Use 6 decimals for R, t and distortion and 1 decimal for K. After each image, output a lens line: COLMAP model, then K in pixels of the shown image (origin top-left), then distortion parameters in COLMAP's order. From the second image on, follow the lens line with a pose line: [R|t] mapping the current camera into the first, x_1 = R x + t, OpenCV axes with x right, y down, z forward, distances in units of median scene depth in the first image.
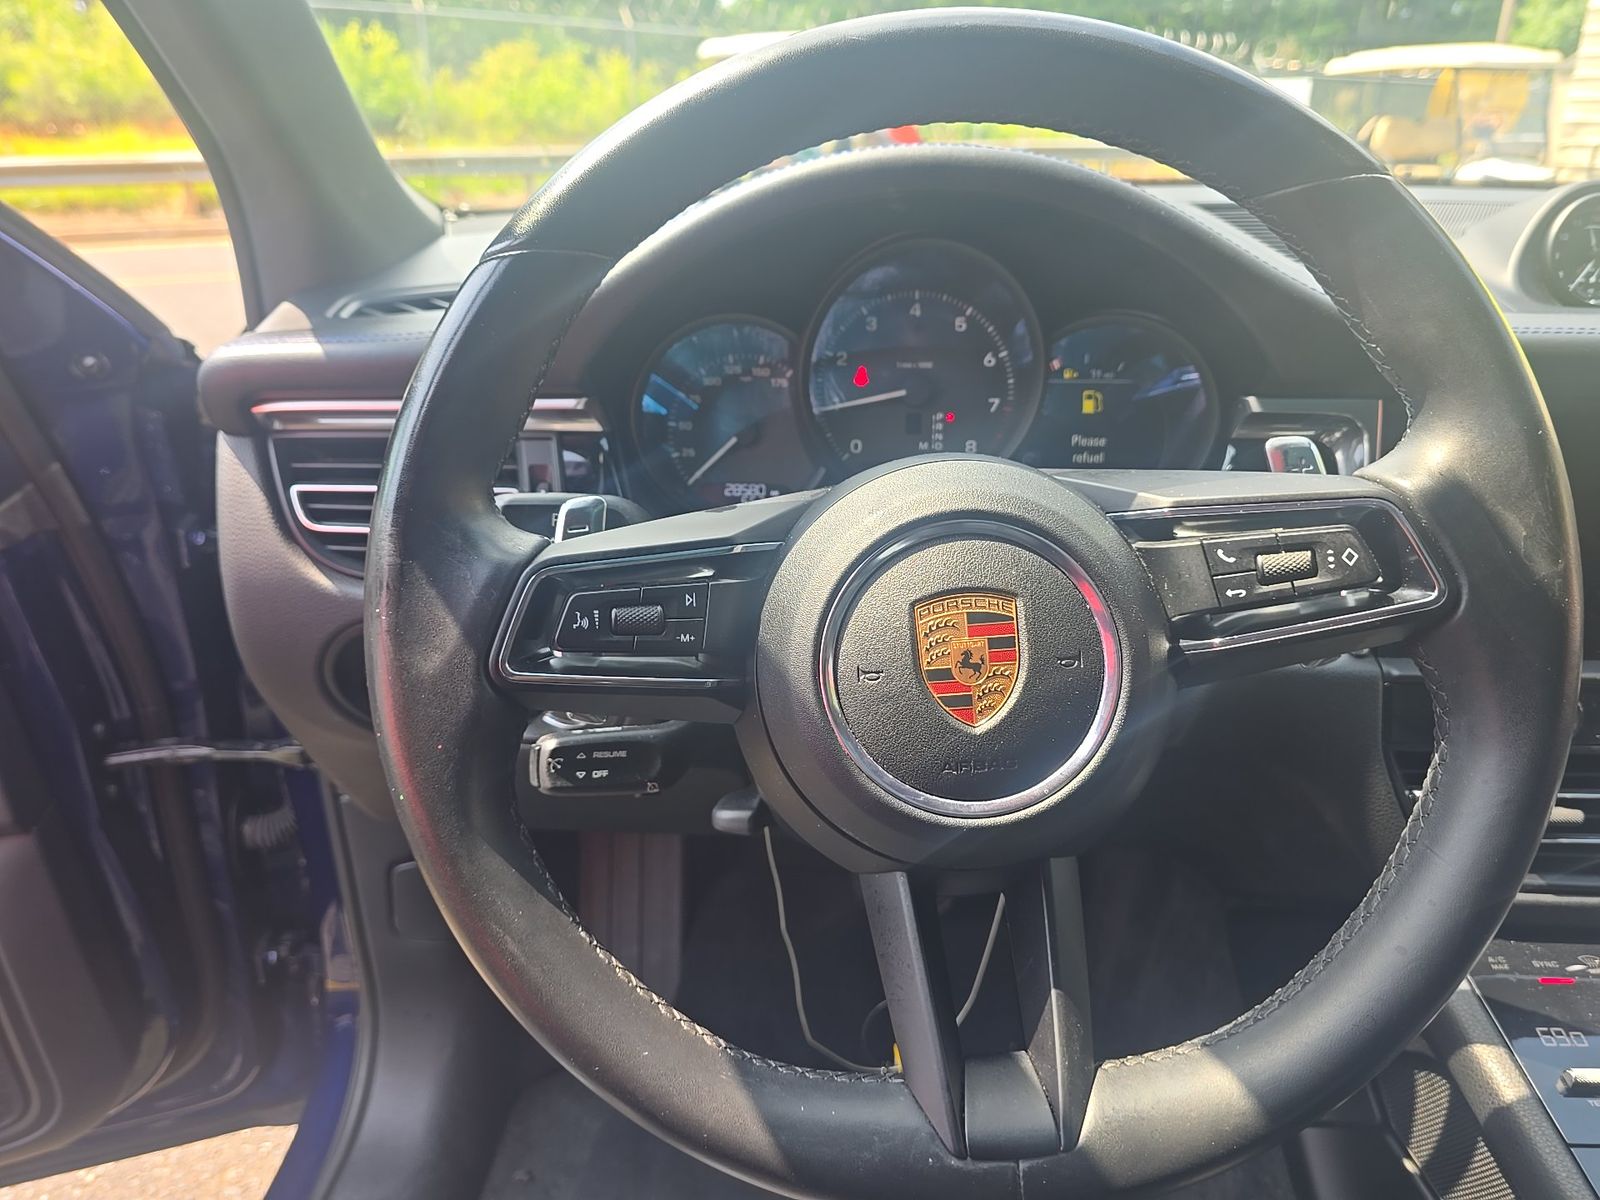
lens RADIAL K [[1092.0, 0, 800.0], [0, 1092.0, 600.0], [0, 0, 1]] dist [0.100623, -0.124777]
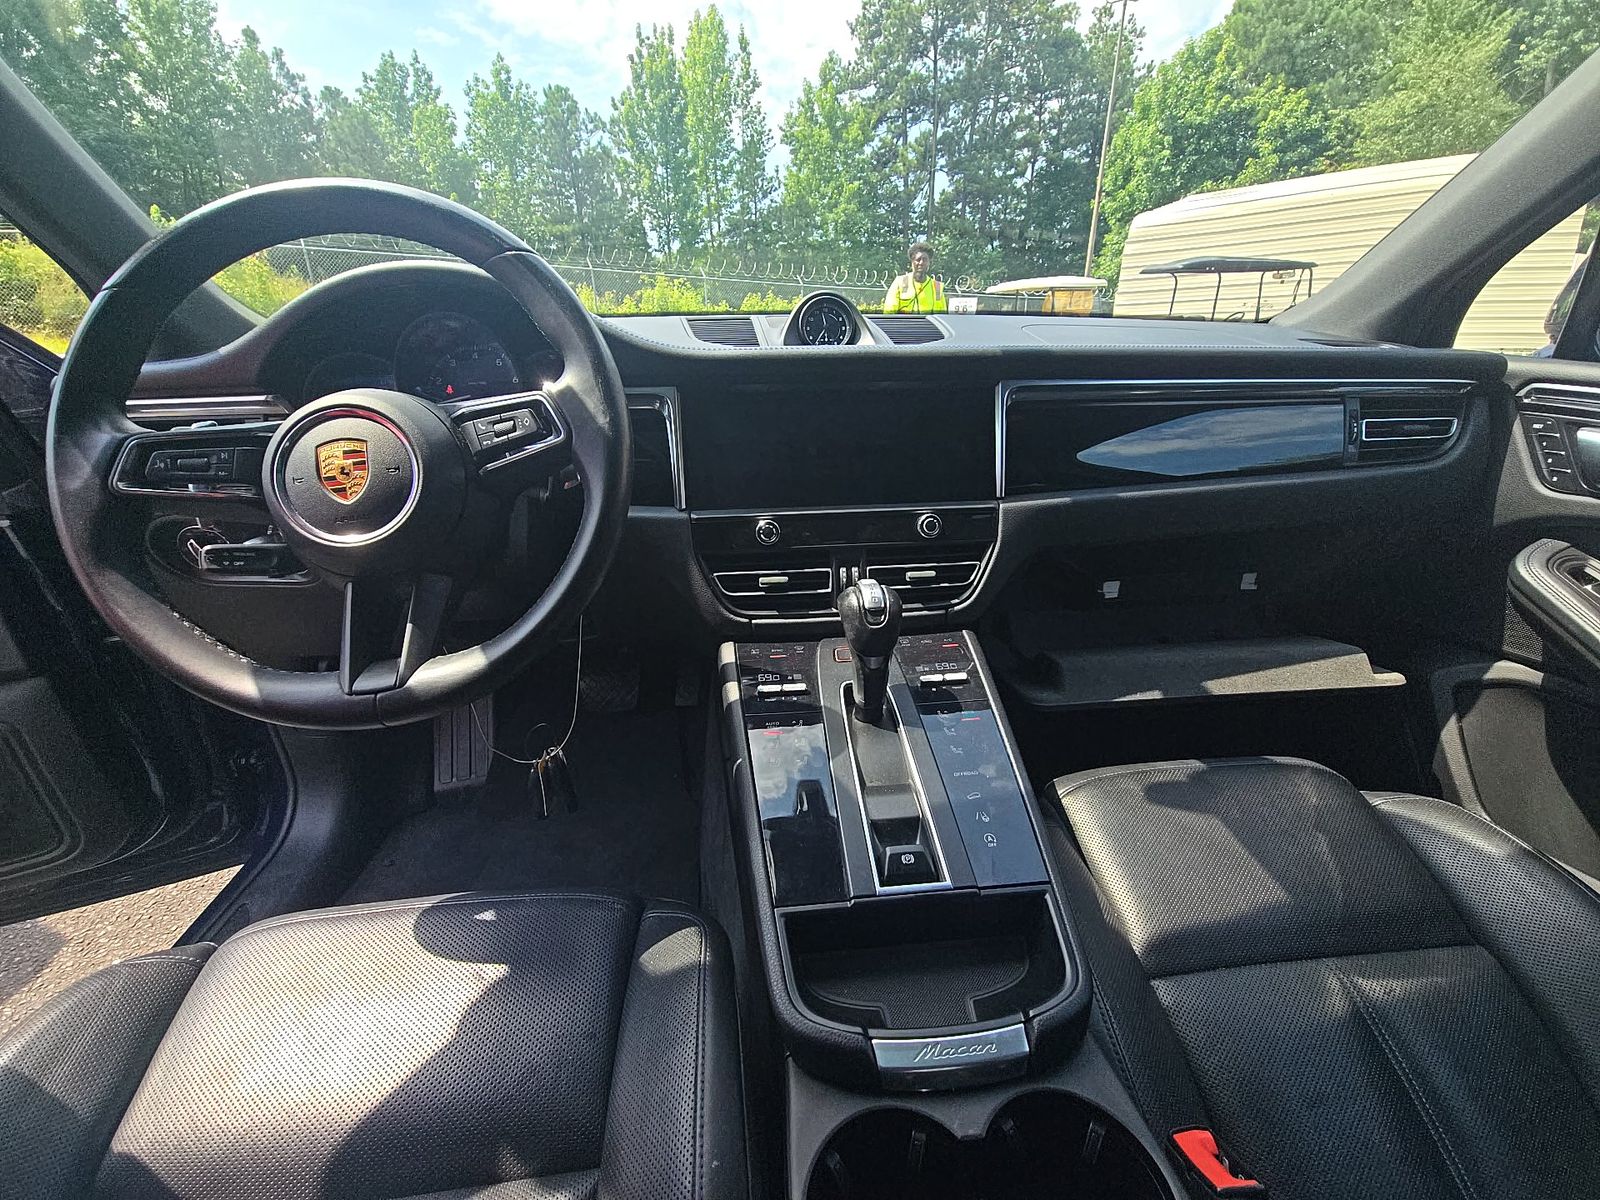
lens RADIAL K [[651.5, 0, 800.0], [0, 651.5, 600.0], [0, 0, 1]] dist [-0.000347, -0.000147]
pose [[0.992051, -0.057177, 0.112094, 0.896206], [0.058446, 0.998258, -0.008067, 0.375216], [-0.111437, 0.014554, 0.993665, -0.387134]]
